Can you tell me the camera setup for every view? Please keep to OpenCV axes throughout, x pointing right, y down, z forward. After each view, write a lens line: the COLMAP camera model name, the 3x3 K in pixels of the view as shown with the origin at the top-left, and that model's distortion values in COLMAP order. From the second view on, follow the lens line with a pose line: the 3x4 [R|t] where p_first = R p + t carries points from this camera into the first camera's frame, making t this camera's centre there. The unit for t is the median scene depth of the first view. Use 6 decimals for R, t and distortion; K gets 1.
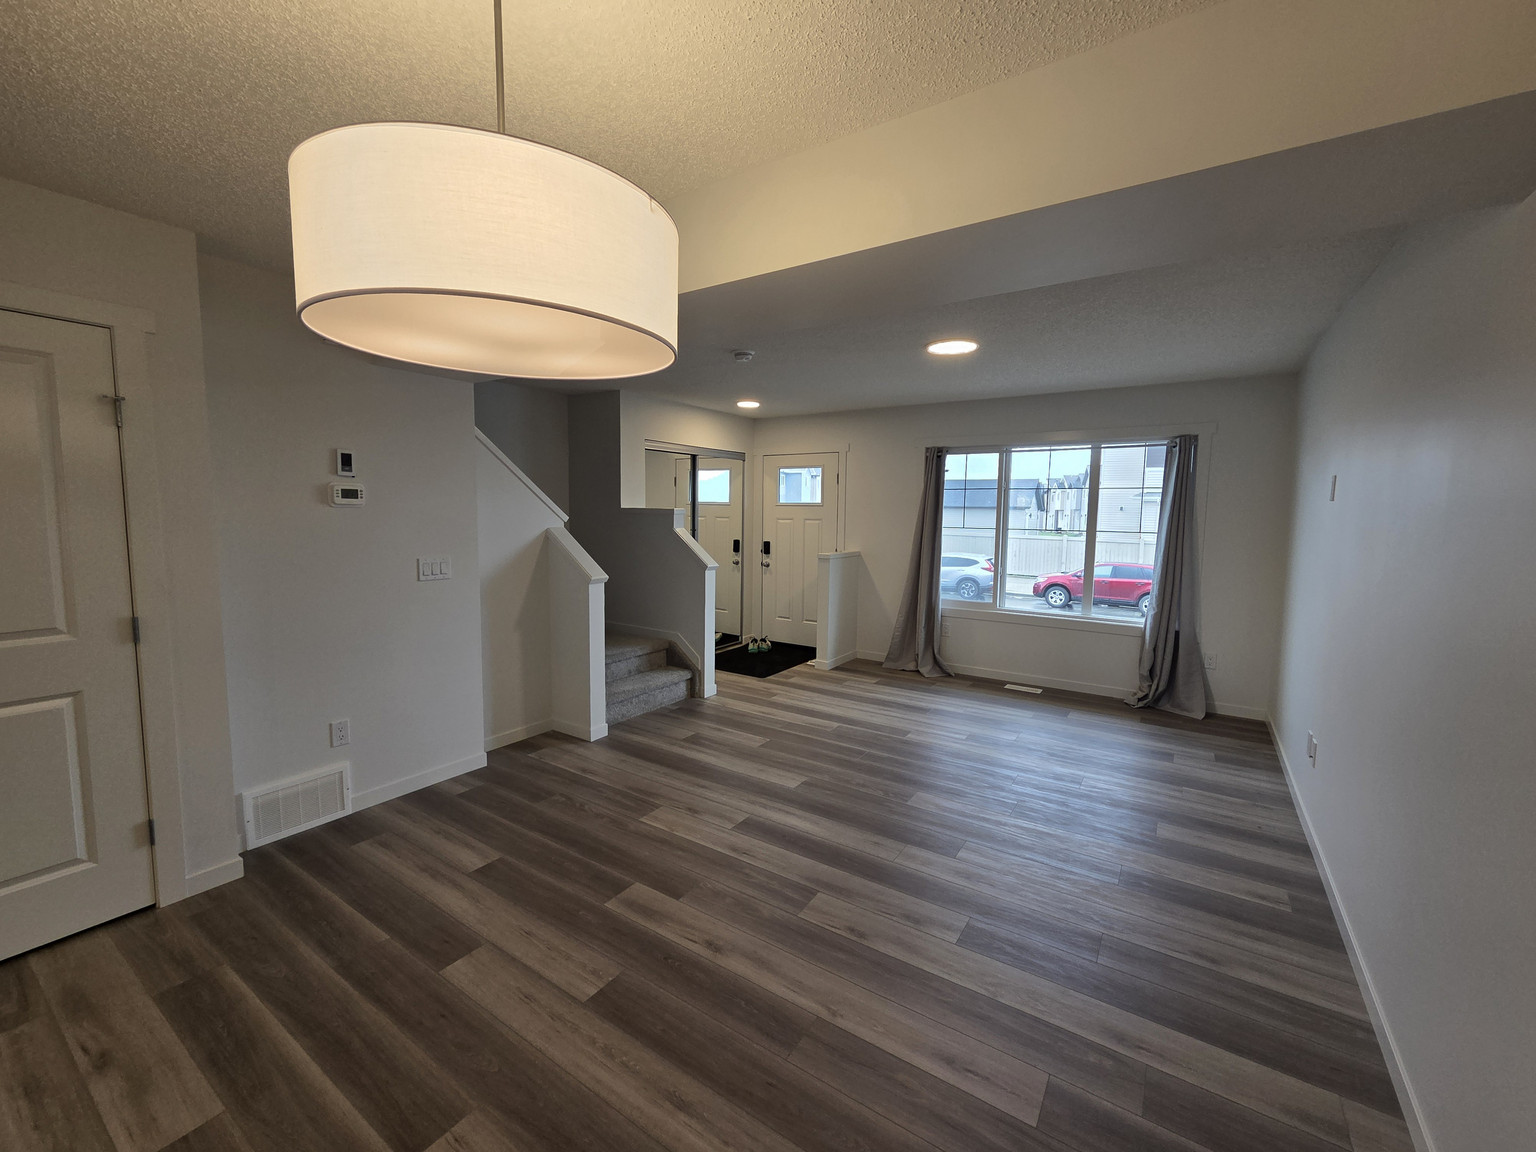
lens RADIAL K [[636.0, 0, 776.6], [0, 636.0, 570.3], [0, 0, 1]] dist [-0.001740, -0.000292]
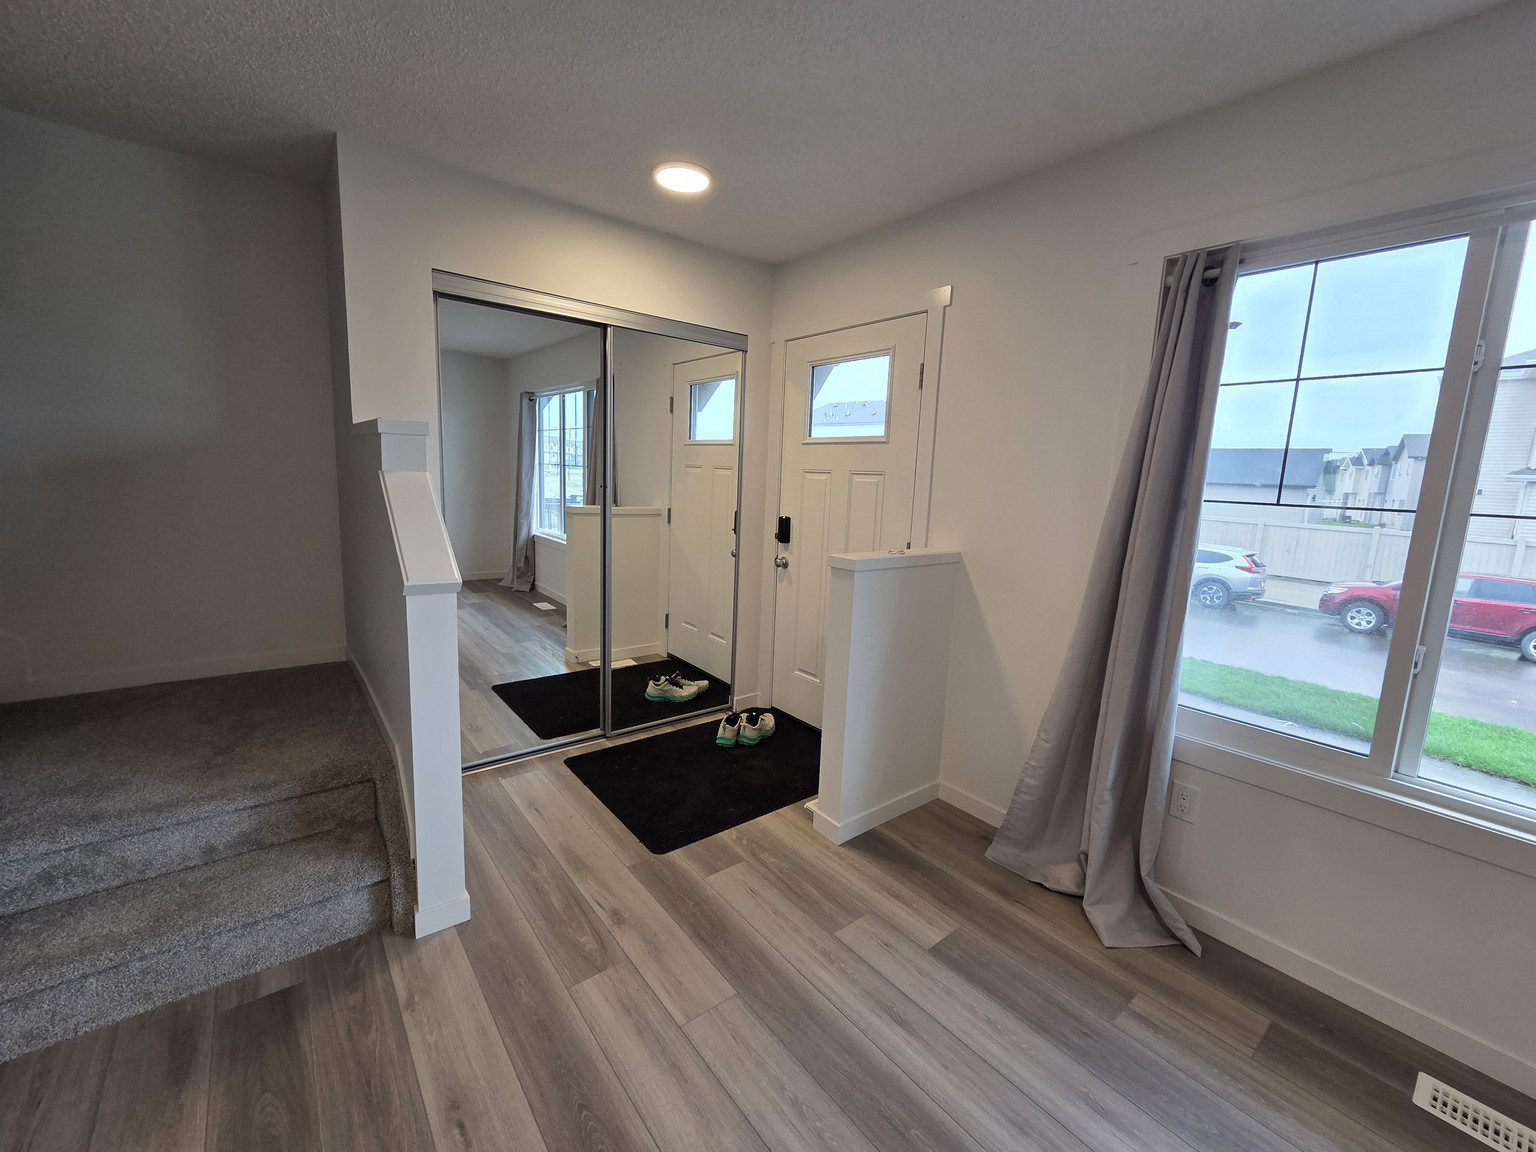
lens RADIAL K [[636.0, 0, 776.6], [0, 636.0, 570.3], [0, 0, 1]] dist [-0.001740, -0.000292]
pose [[0.952721, 0.071883, -0.295222, 0.137138], [-0.057880, 0.996757, 0.055912, -0.033638], [0.298284, -0.036181, 0.953791, 0.561947]]
